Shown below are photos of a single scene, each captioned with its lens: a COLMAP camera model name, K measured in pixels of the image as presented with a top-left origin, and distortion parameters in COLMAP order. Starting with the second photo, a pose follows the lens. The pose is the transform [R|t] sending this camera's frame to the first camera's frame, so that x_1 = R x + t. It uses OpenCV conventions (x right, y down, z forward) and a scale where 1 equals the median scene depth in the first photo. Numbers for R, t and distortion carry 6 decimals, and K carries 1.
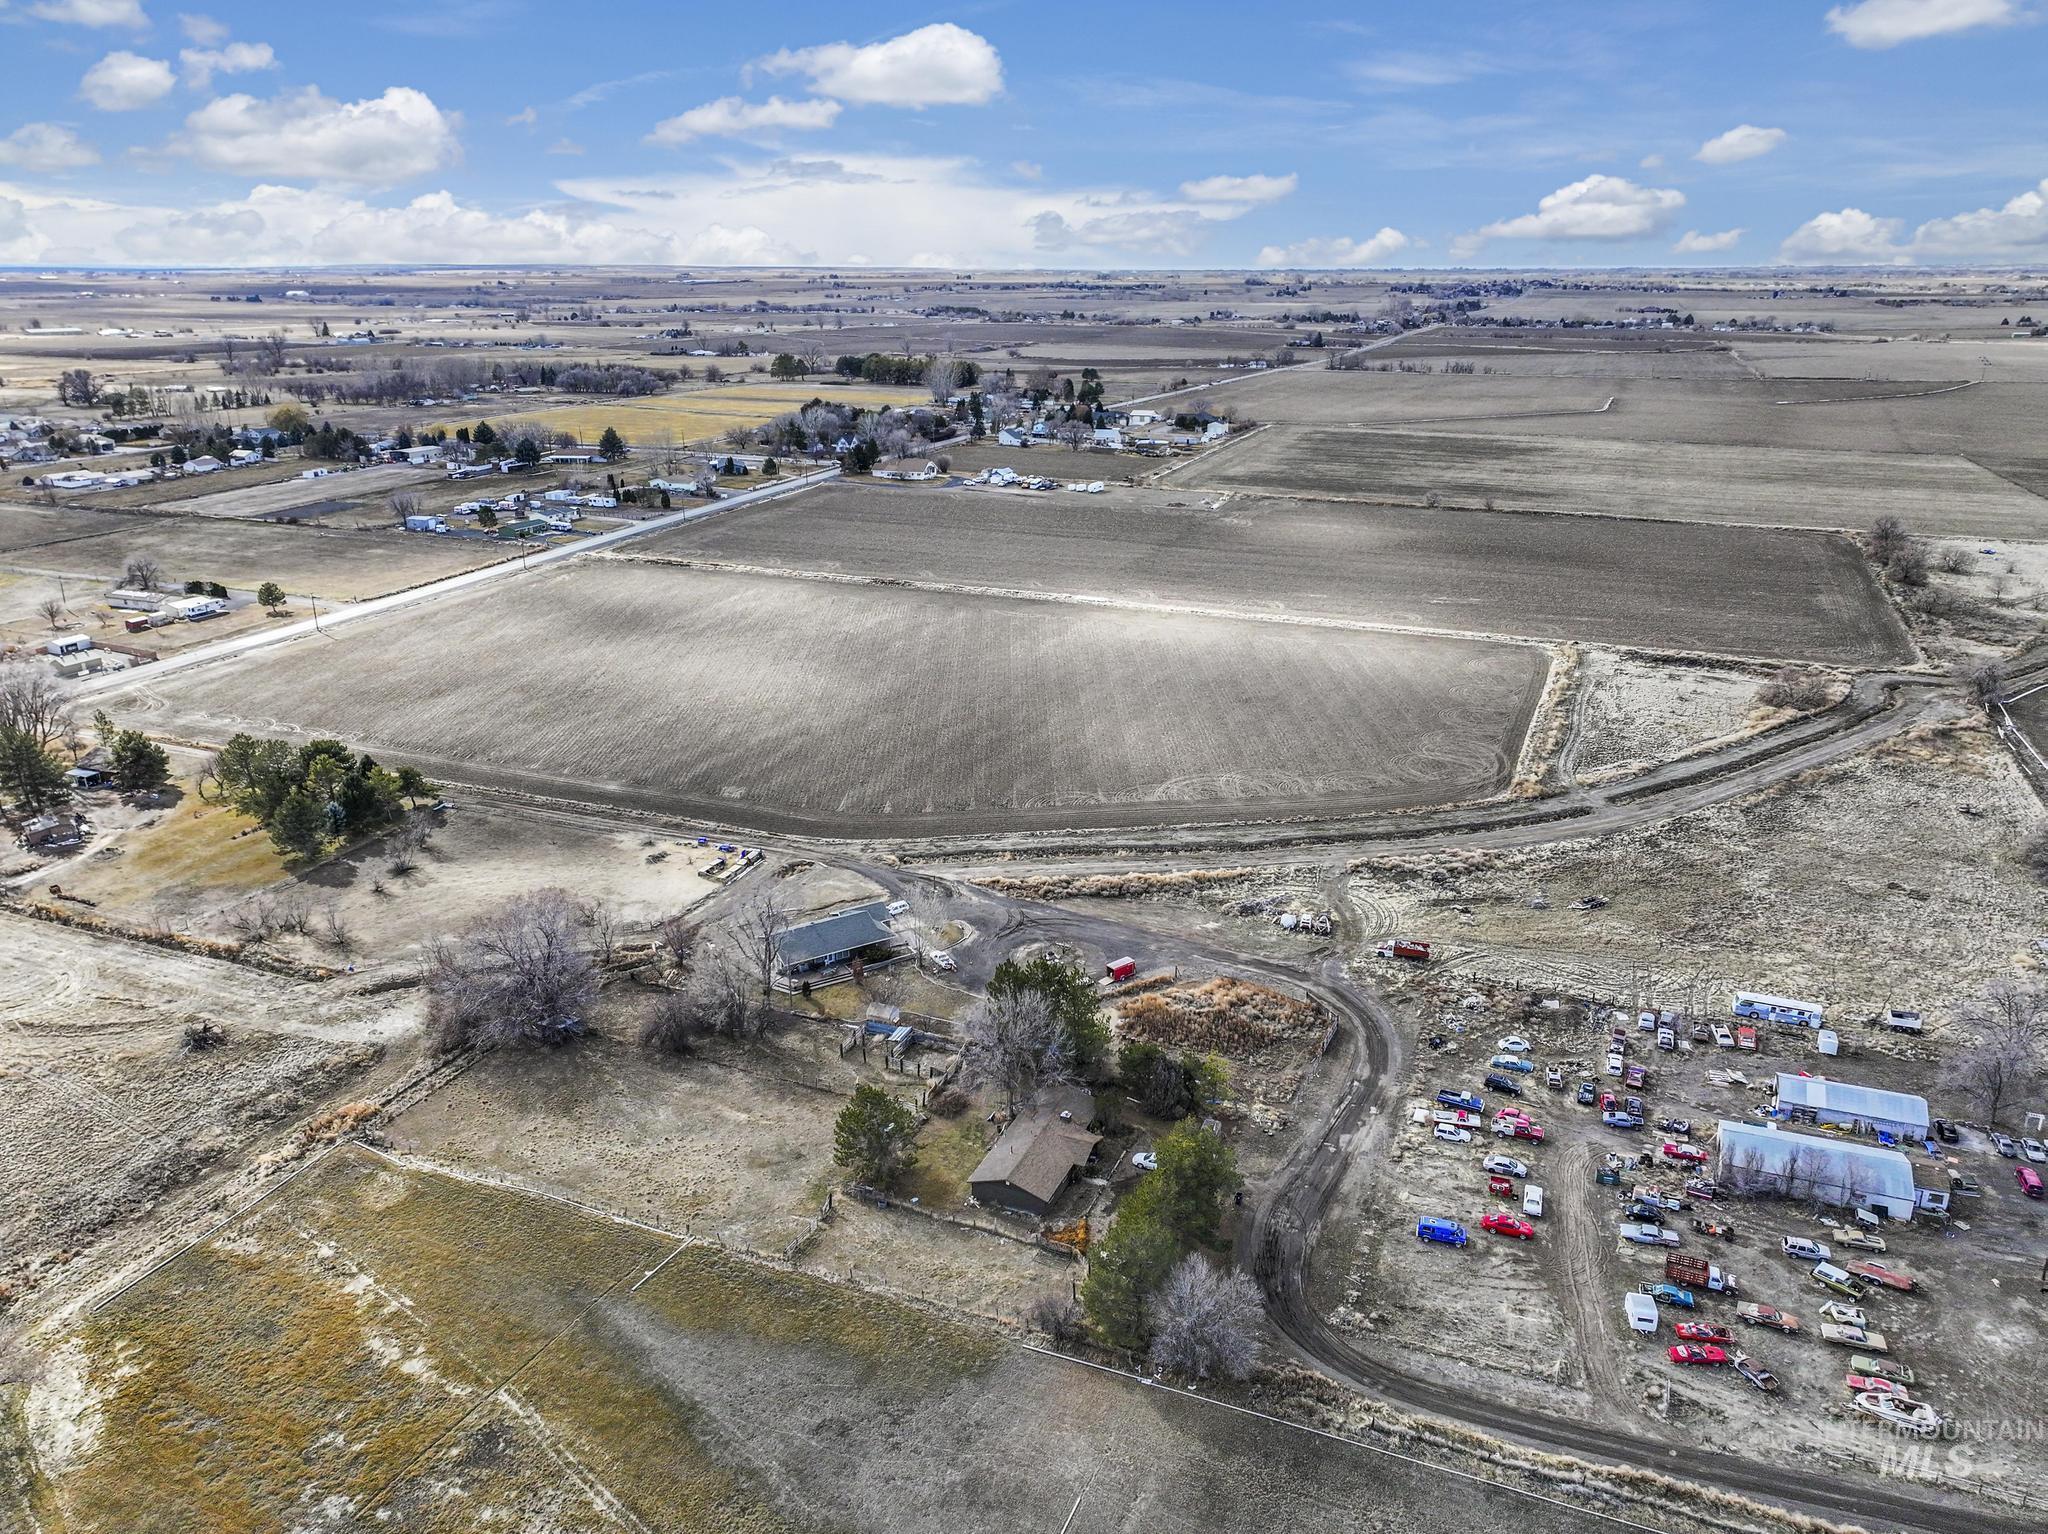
lens RADIAL K [[1423.7, 0, 1024.0], [0, 1423.7, 767.0], [0, 0, 1]] dist [0.004047, 0.005522]
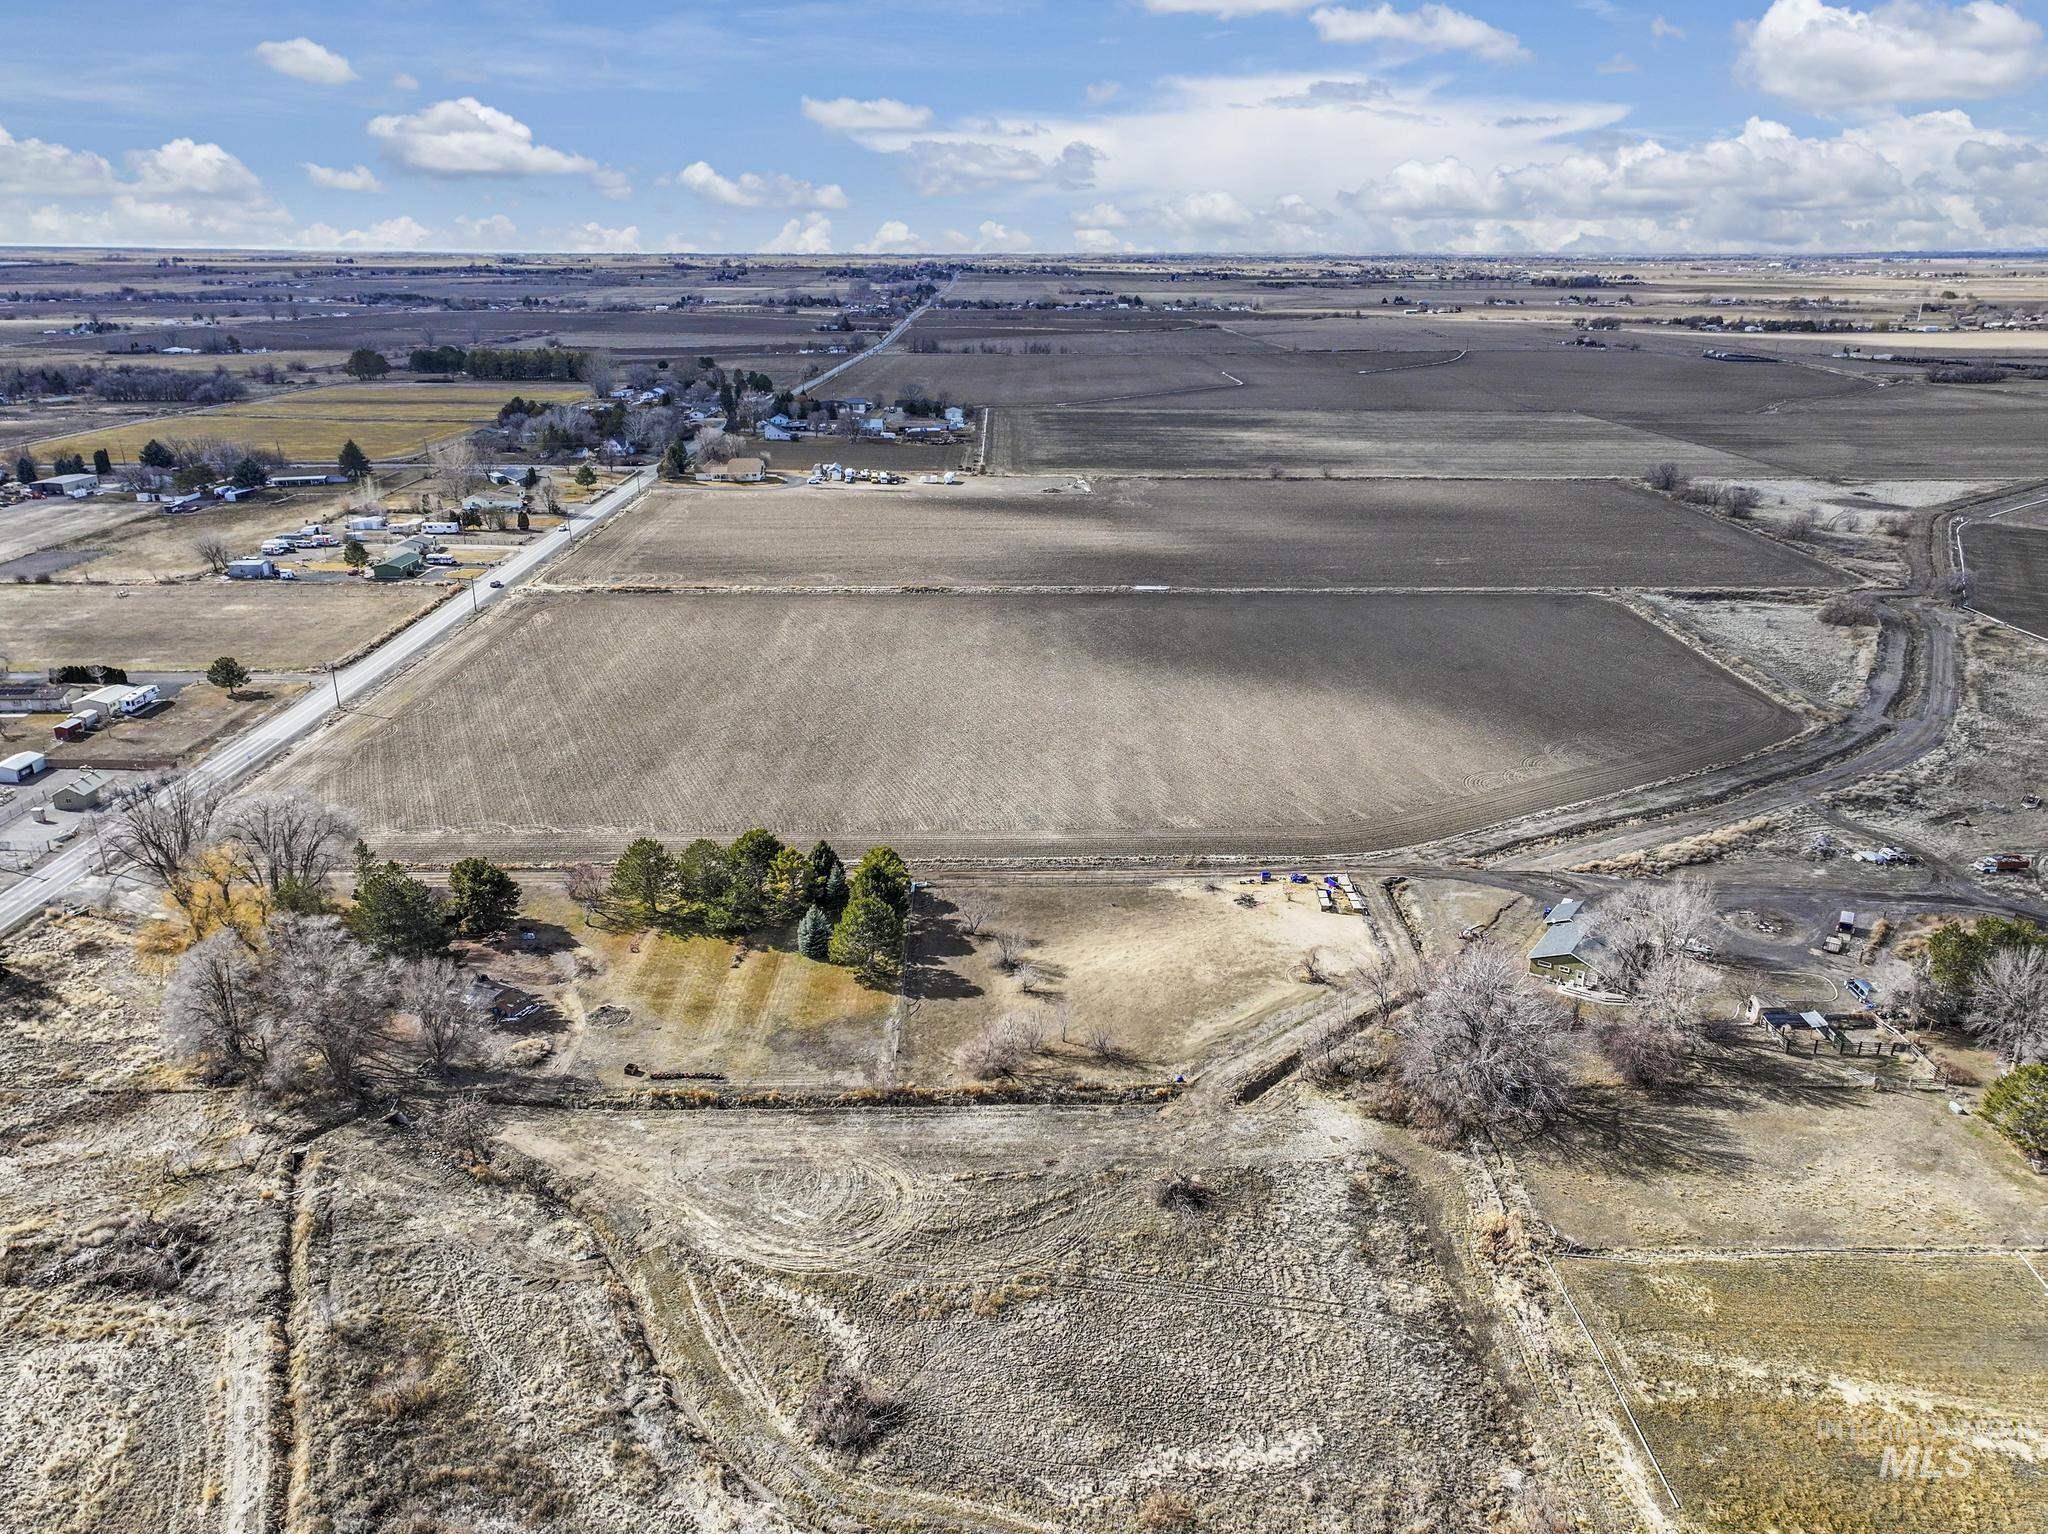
lens RADIAL K [[1423.7, 0, 1024.0], [0, 1423.7, 767.0], [0, 0, 1]] dist [0.004047, 0.005522]
pose [[0.920001, -0.130989, 0.369378, -0.664677], [0.127376, 0.991262, 0.034268, -0.065381], [-0.370640, 0.015523, 0.928647, 0.193777]]
